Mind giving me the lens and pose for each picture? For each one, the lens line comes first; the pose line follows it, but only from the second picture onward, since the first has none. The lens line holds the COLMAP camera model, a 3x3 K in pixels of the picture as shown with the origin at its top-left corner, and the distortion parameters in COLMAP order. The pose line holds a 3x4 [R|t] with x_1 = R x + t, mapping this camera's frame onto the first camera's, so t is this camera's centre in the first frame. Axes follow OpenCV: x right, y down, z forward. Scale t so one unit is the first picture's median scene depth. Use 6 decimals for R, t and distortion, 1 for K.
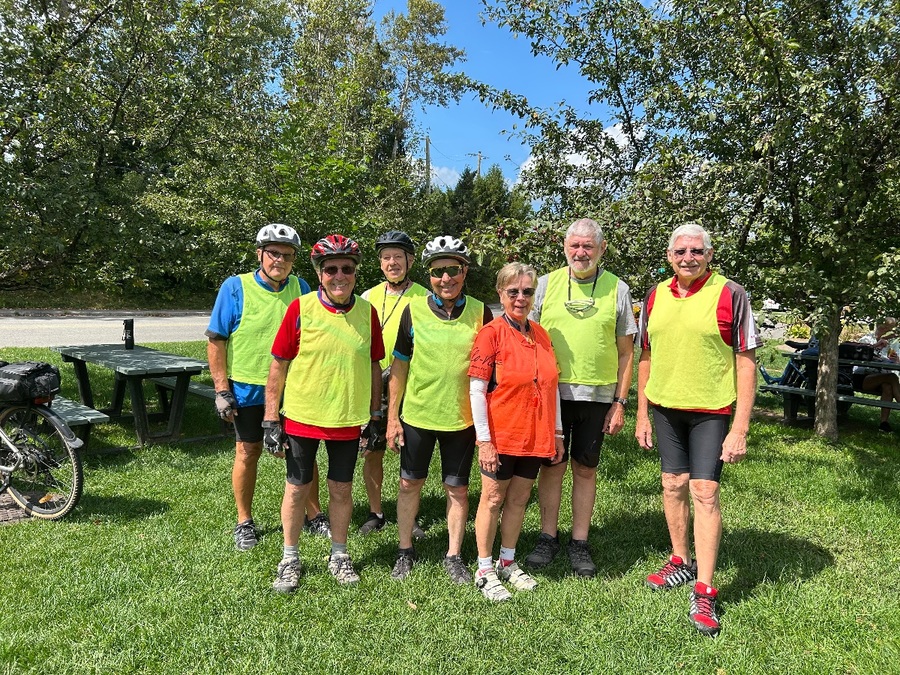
lens RADIAL K [[675.0, 0, 447.3], [0, 675.0, 342.3], [0, 0, 1]] dist [0.008246, -0.004118]
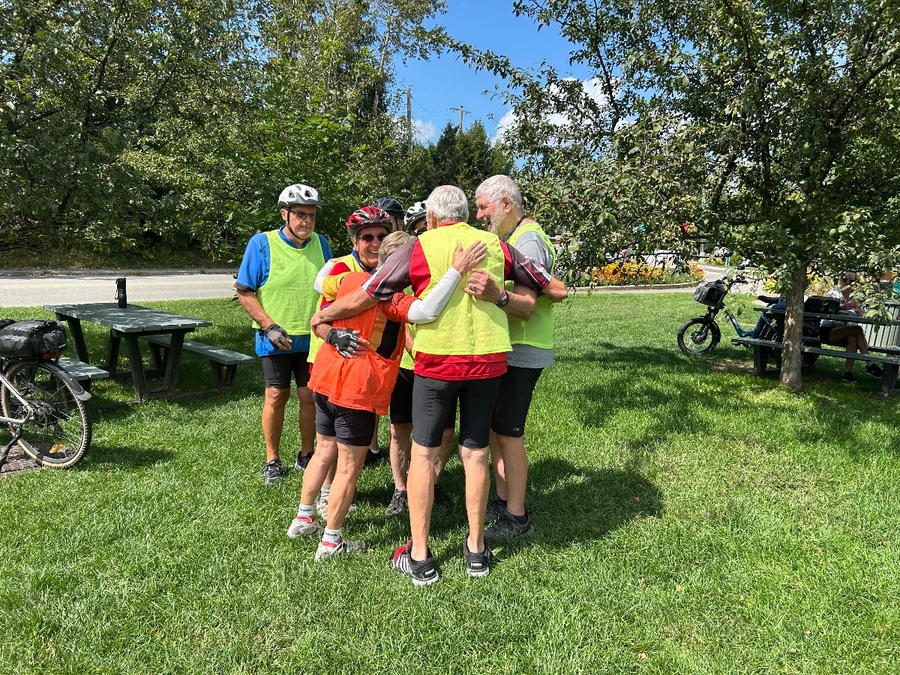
lens RADIAL K [[675.0, 0, 449.4], [0, 675.0, 336.0], [0, 0, 1]] dist [0.008246, -0.004118]
pose [[0.999575, -0.008145, 0.027998, -0.004438], [0.006646, 0.998560, 0.053226, 0.001761], [-0.028391, -0.053017, 0.998190, -0.039323]]
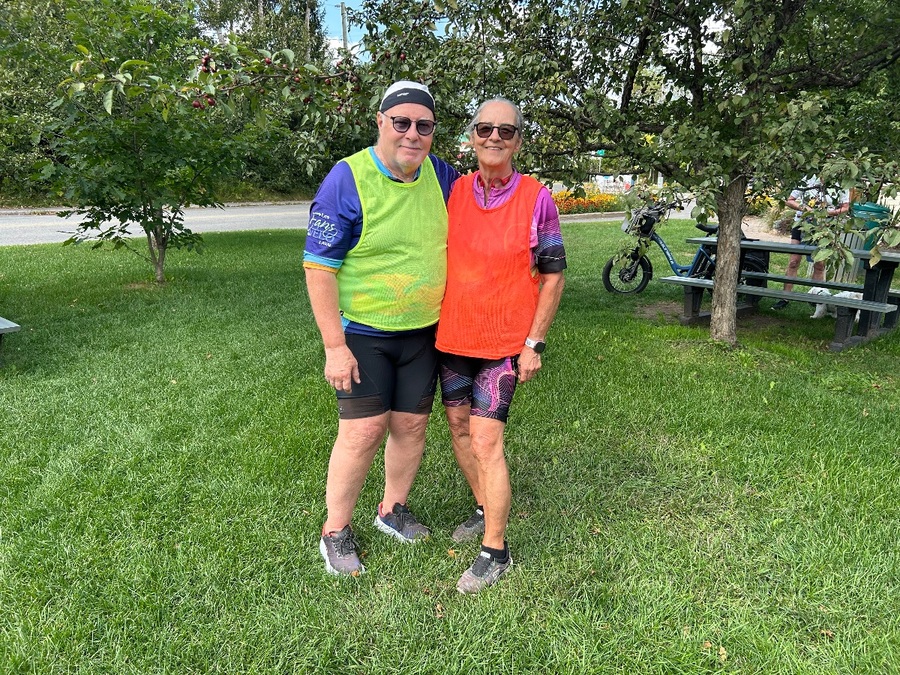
lens RADIAL K [[675.0, 0, 443.0], [0, 675.0, 339.2], [0, 0, 1]] dist [0.008246, -0.004118]
pose [[0.996836, -0.041720, 0.067651, 0.160351], [0.030599, 0.986997, 0.157801, -0.003477], [-0.073355, -0.155232, 0.985151, 0.204559]]
